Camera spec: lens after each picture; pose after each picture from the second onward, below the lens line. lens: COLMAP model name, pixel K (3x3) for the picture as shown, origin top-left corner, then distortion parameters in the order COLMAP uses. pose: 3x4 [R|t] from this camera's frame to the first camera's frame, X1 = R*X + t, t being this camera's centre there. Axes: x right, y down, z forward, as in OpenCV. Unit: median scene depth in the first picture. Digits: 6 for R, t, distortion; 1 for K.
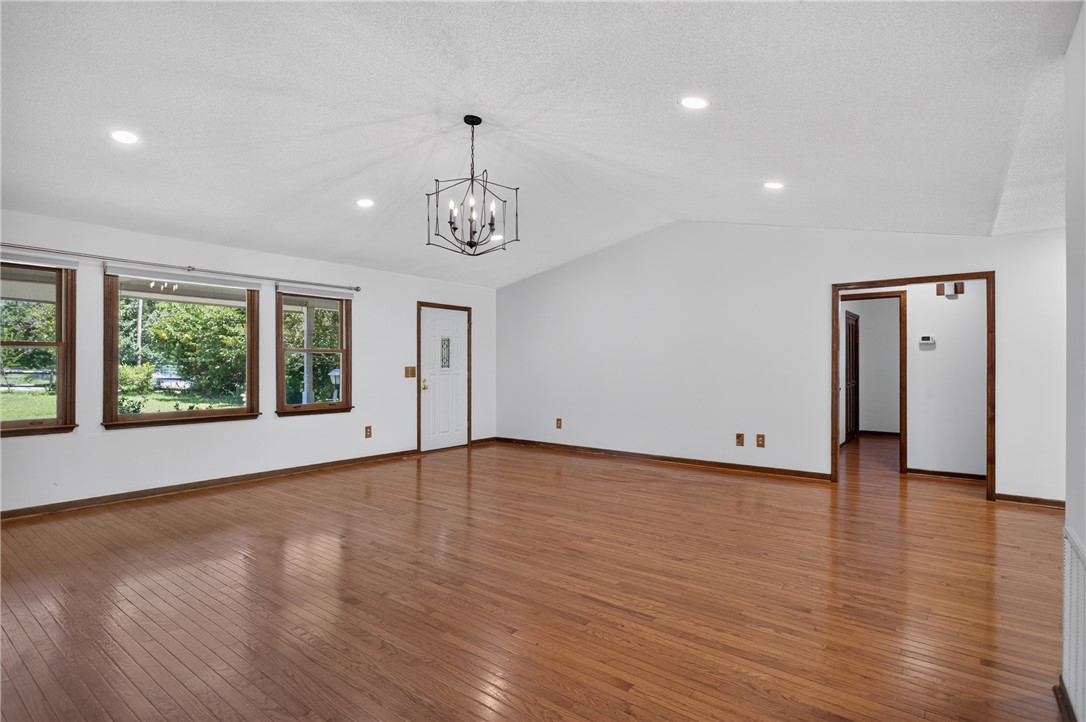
lens RADIAL K [[541.7, 0, 550.3], [0, 541.7, 363.9], [0, 0, 1]] dist [0.001177, 0.001751]
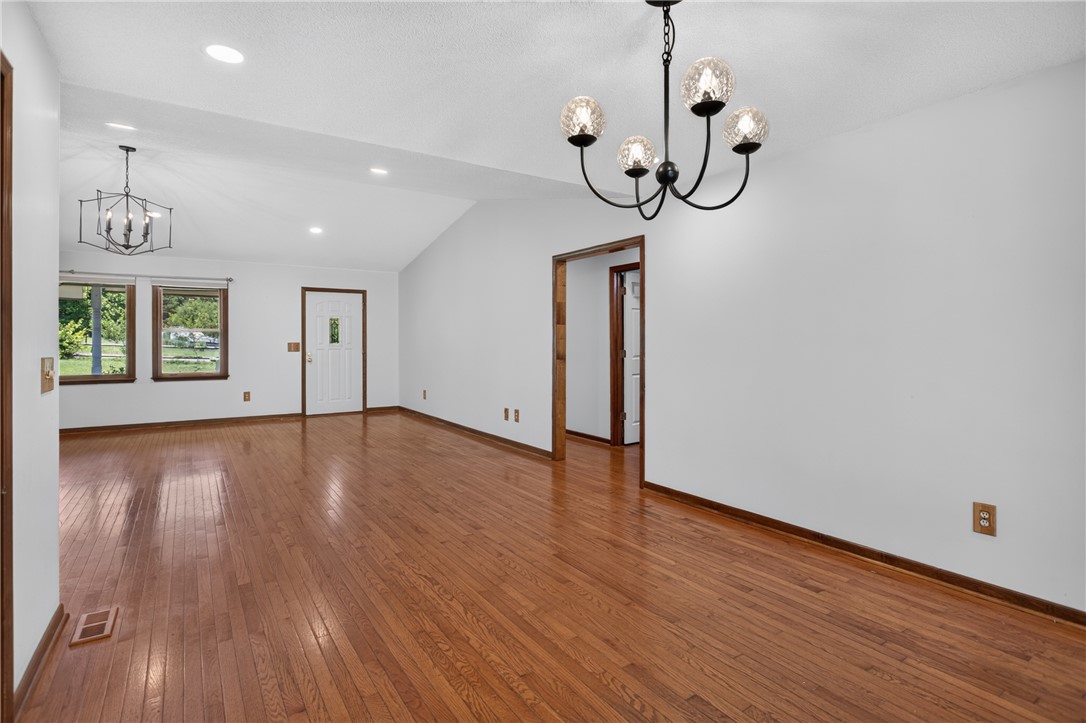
lens RADIAL K [[541.7, 0, 555.2], [0, 541.7, 332.9], [0, 0, 1]] dist [0.001177, 0.001751]
pose [[0.946596, -0.009578, -0.322279, 1.100910], [0.005582, 0.999896, -0.013322, 0.004652], [0.322373, 0.010812, 0.946551, 0.107670]]
